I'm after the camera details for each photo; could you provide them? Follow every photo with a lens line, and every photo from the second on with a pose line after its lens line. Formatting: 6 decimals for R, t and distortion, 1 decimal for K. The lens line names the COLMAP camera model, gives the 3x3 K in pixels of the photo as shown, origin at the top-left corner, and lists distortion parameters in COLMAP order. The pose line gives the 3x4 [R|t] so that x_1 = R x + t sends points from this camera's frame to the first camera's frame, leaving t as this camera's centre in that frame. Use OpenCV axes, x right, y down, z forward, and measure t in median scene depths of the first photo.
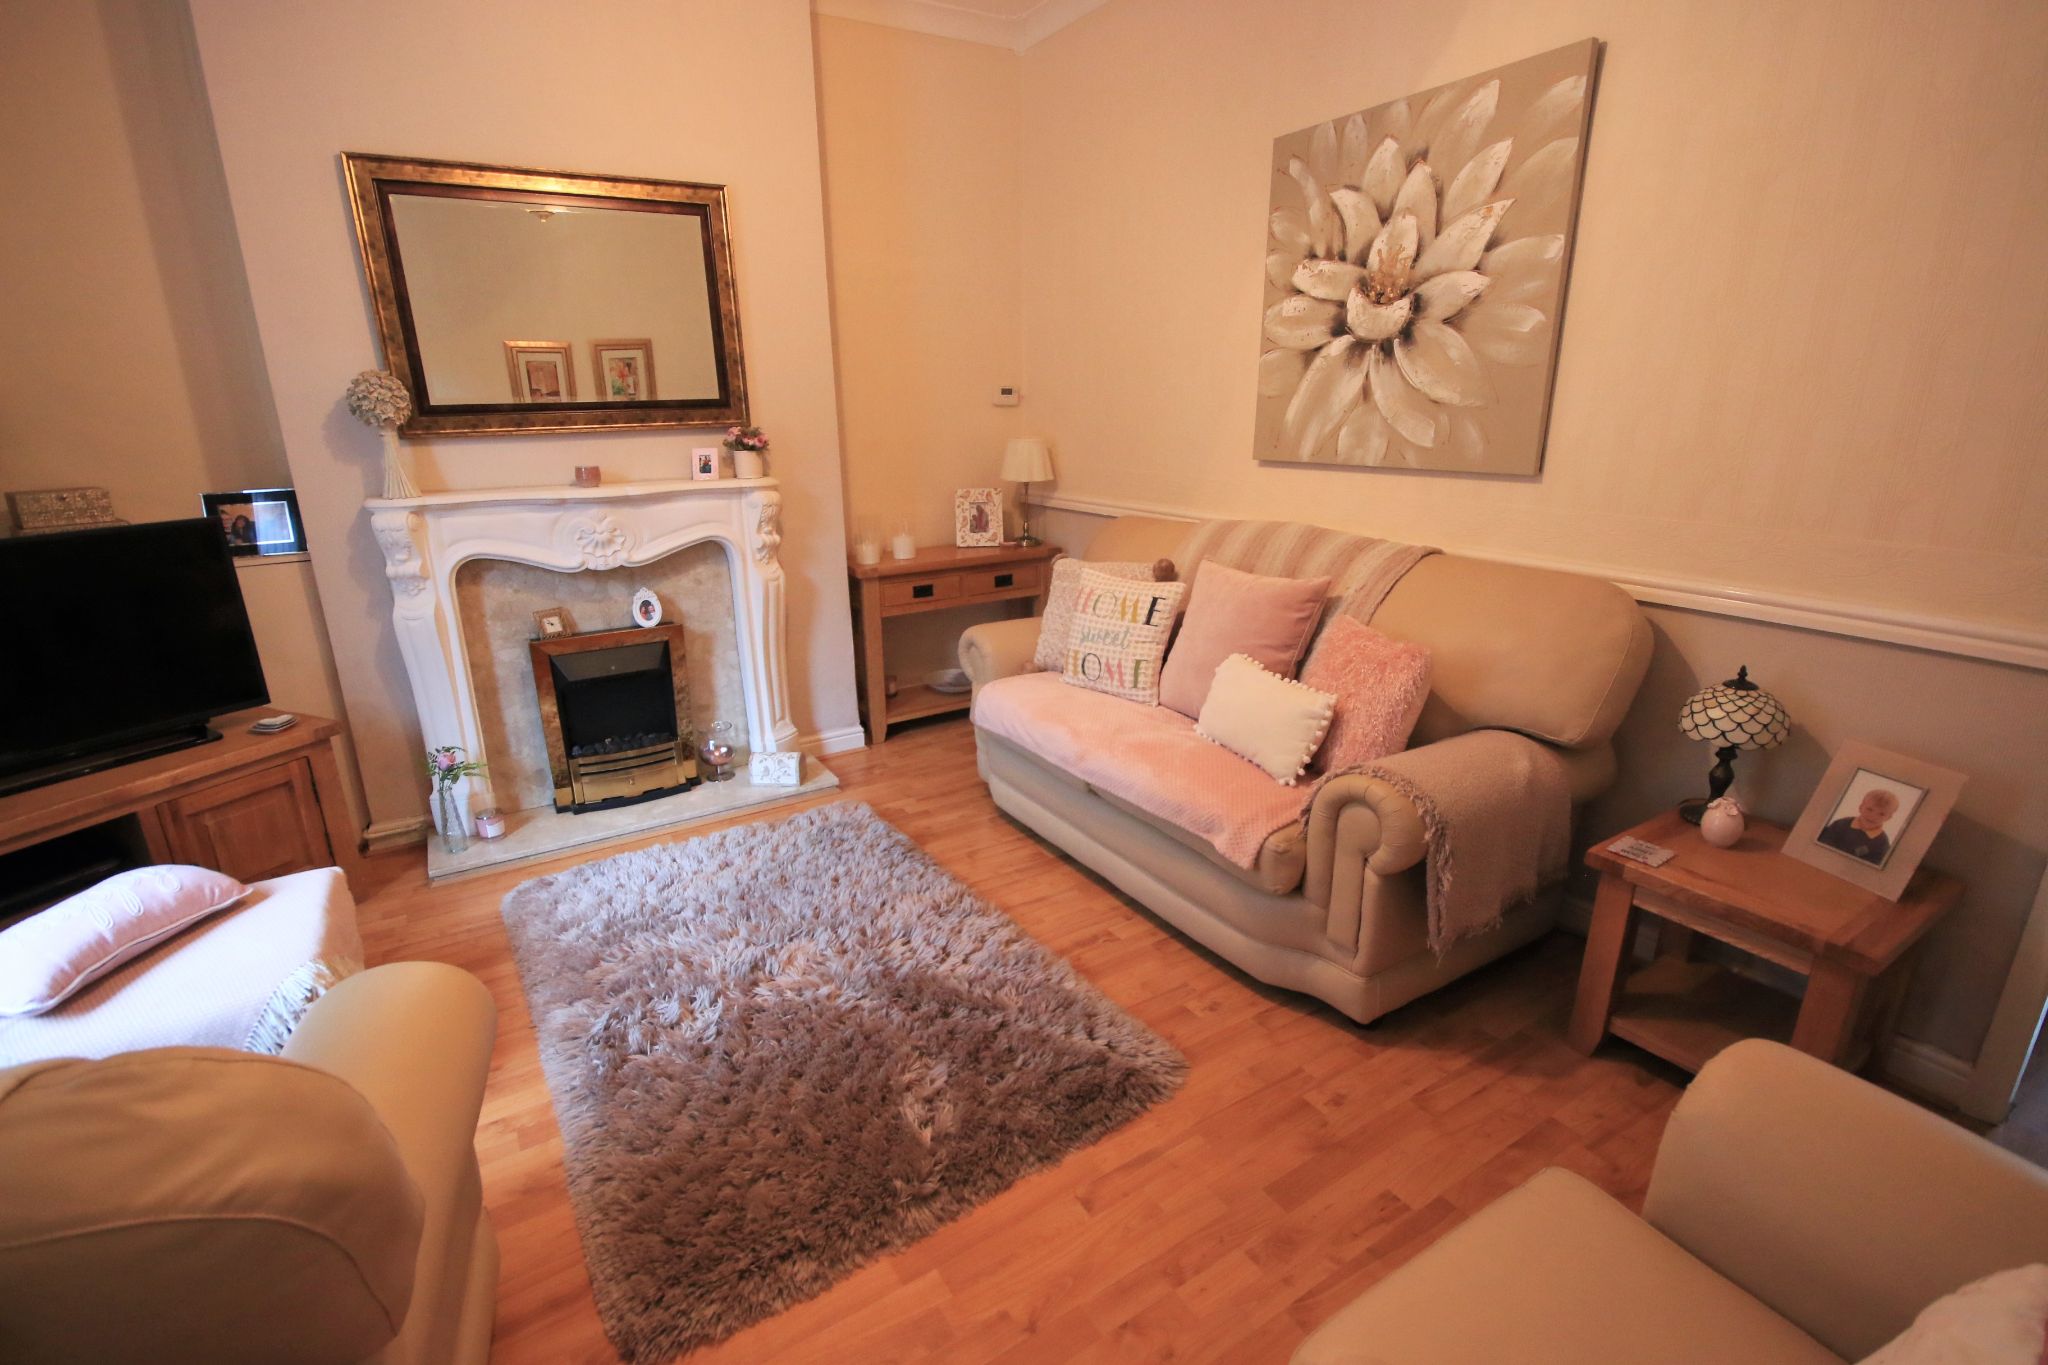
lens RADIAL K [[938.0, 0, 1018.1], [0, 938.0, 683.0], [0, 0, 1]] dist [-0.000468, -0.000814]
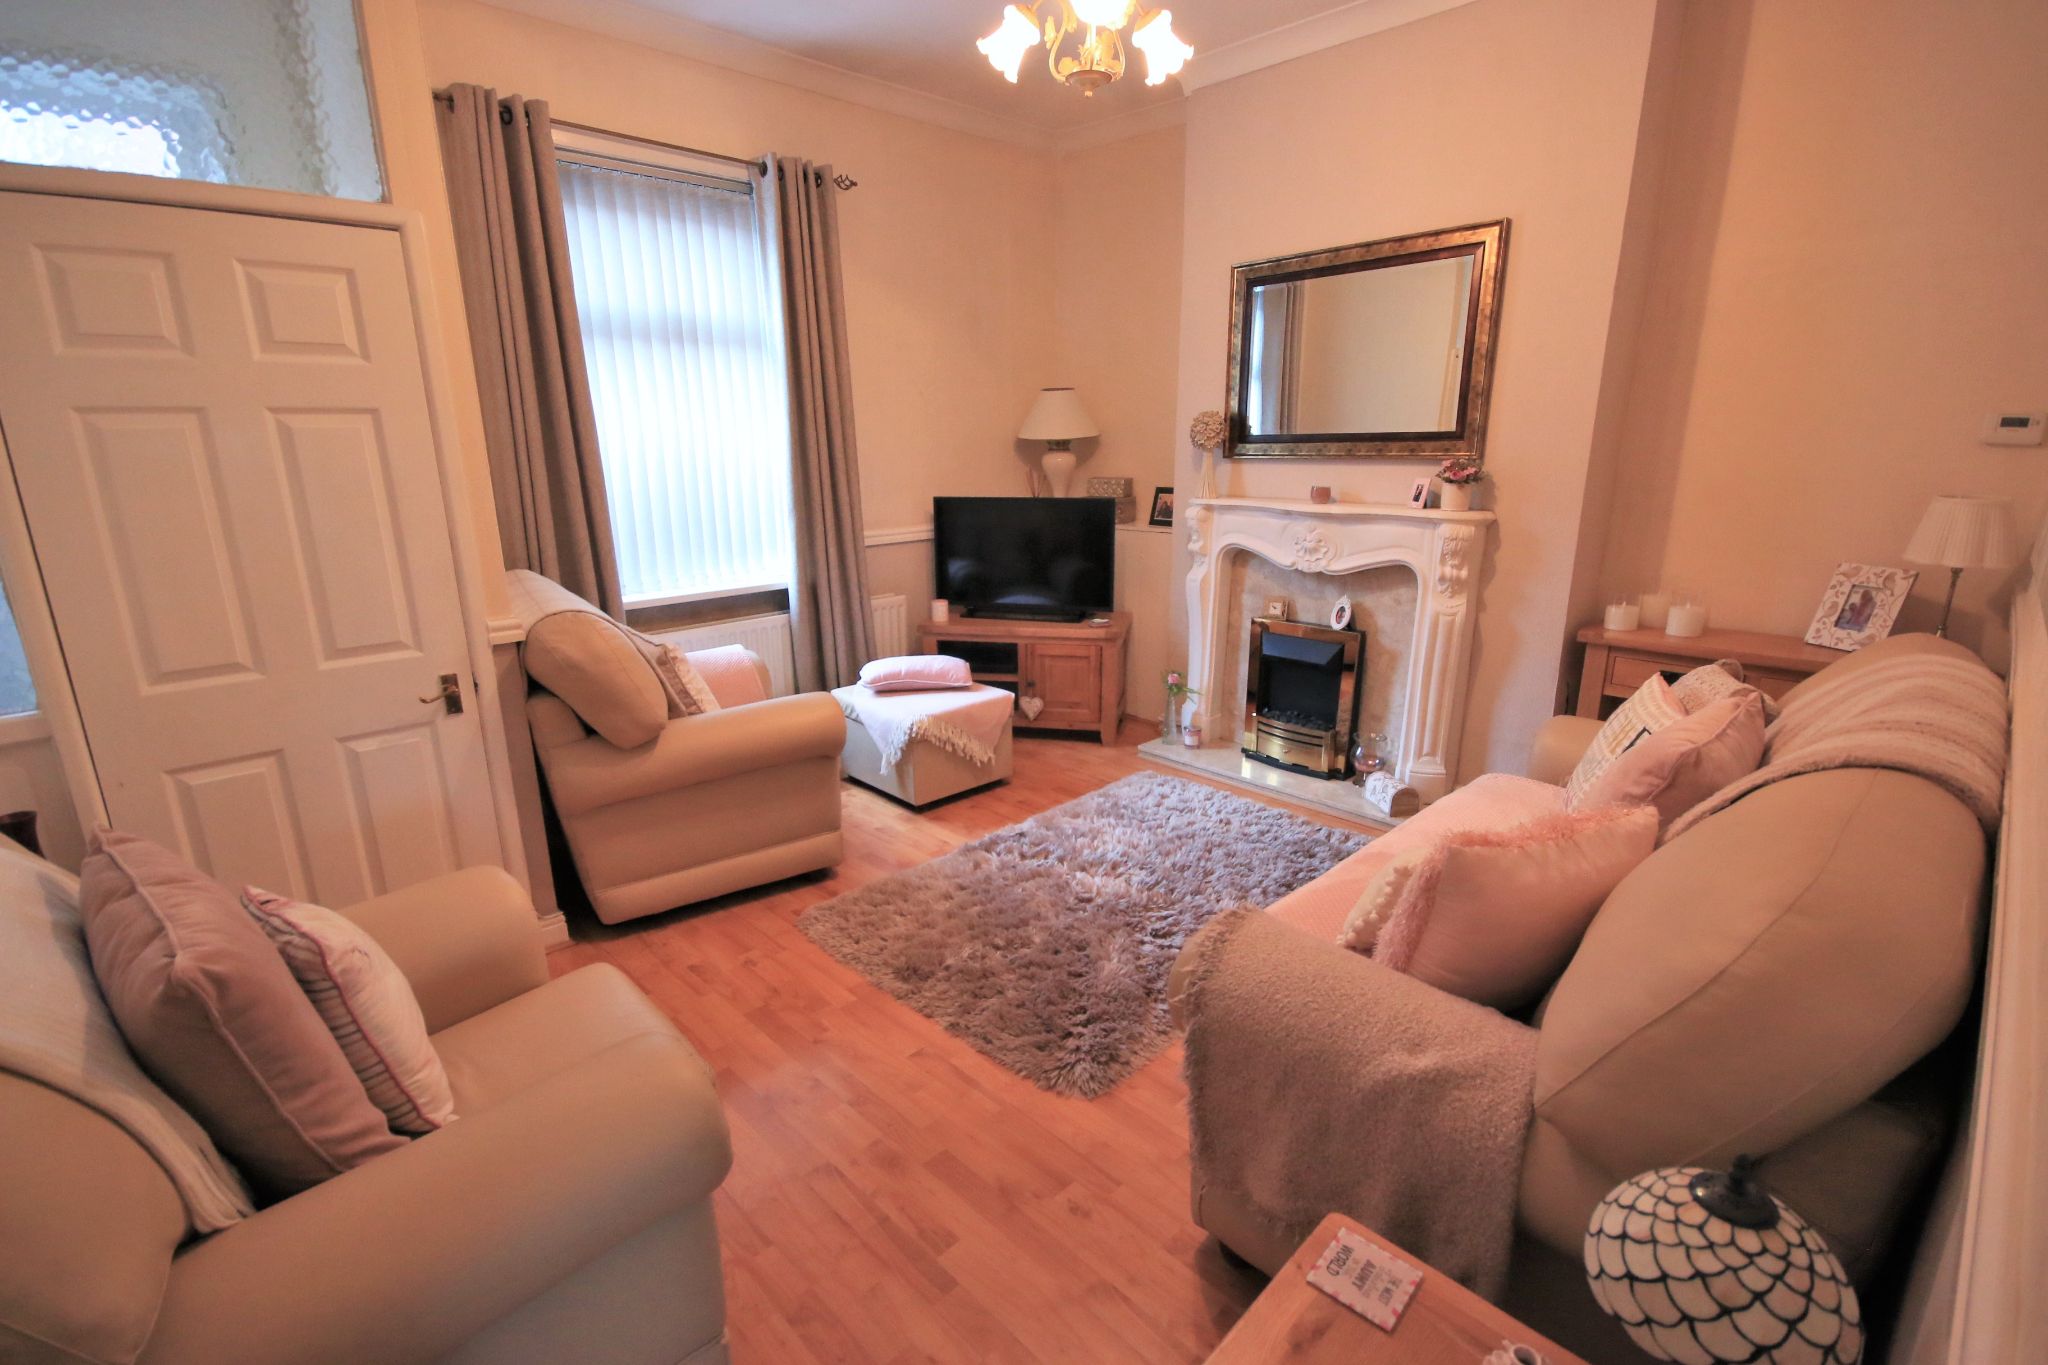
lens RADIAL K [[938.0, 0, 1018.1], [0, 938.0, 683.0], [0, 0, 1]] dist [-0.000468, -0.000814]
pose [[0.213351, 0.262439, -0.941067, 0.614357], [-0.280724, 0.939092, 0.198244, -0.115971], [0.935775, 0.221884, 0.274029, 0.339958]]
